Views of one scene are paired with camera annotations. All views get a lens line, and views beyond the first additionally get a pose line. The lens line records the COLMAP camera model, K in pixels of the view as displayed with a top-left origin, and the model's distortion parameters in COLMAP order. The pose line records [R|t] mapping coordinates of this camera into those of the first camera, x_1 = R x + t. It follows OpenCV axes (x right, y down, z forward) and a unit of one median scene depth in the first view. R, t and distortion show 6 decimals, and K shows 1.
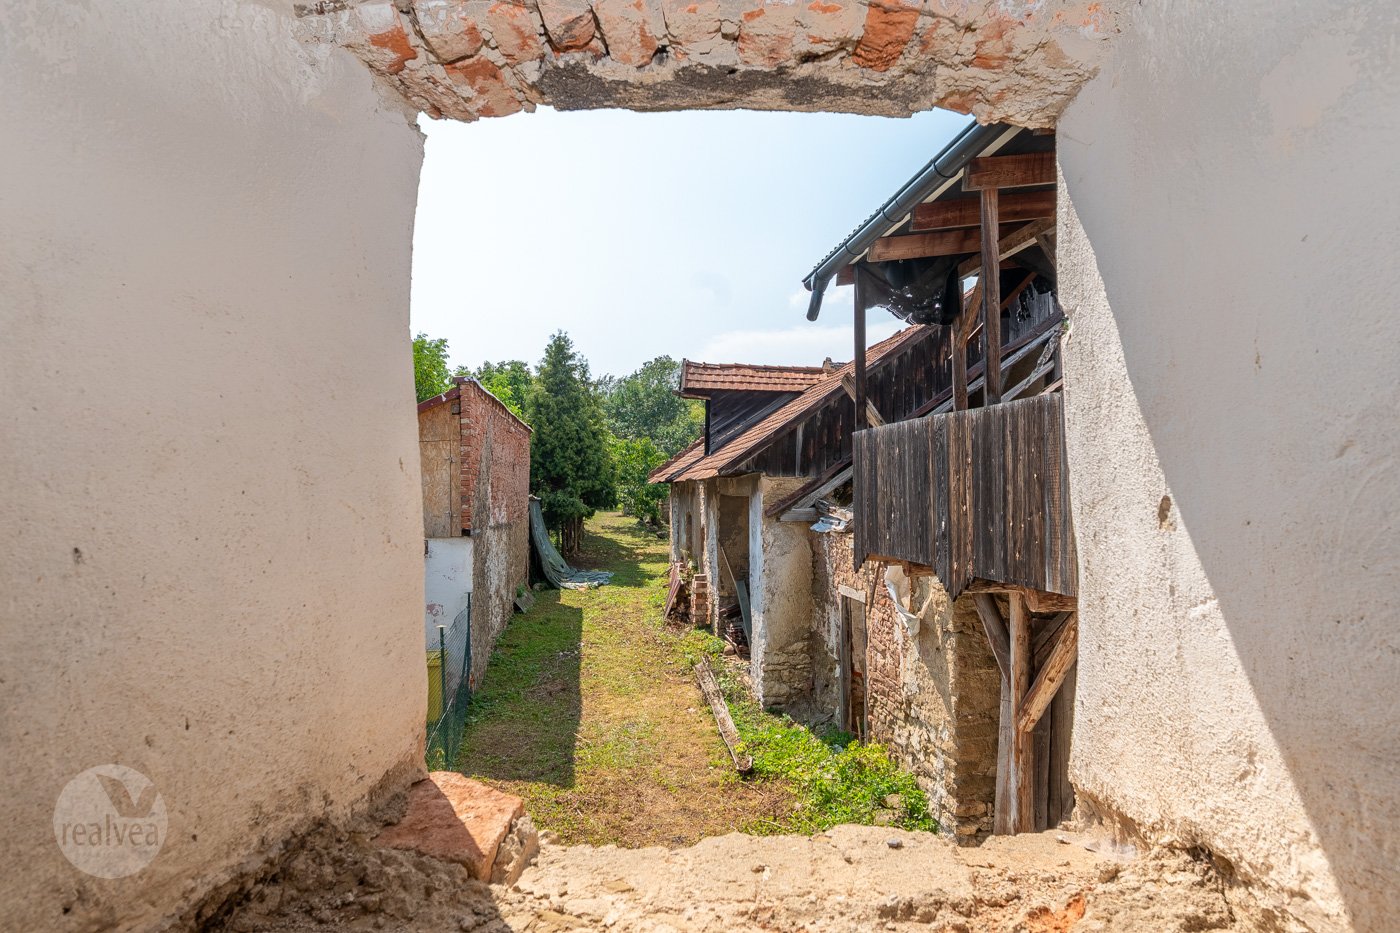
lens RADIAL K [[948.9, 0, 700.0], [0, 948.9, 466.5], [0, 0, 1]] dist [0.005477, 0.001116]
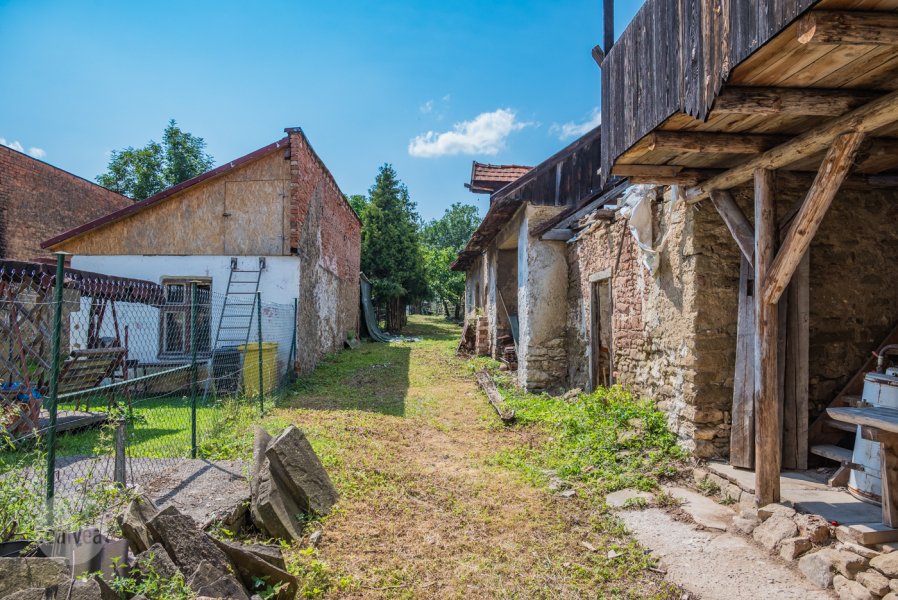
lens RADIAL K [[656.1, 0, 449.0], [0, 656.1, 300.0], [0, 0, 1]] dist [0.003594, 0.003434]
pose [[0.997430, 0.009445, -0.071026, 0.024941], [-0.010238, 0.999889, -0.010805, 0.145448], [0.070916, 0.011504, 0.997416, 0.138805]]
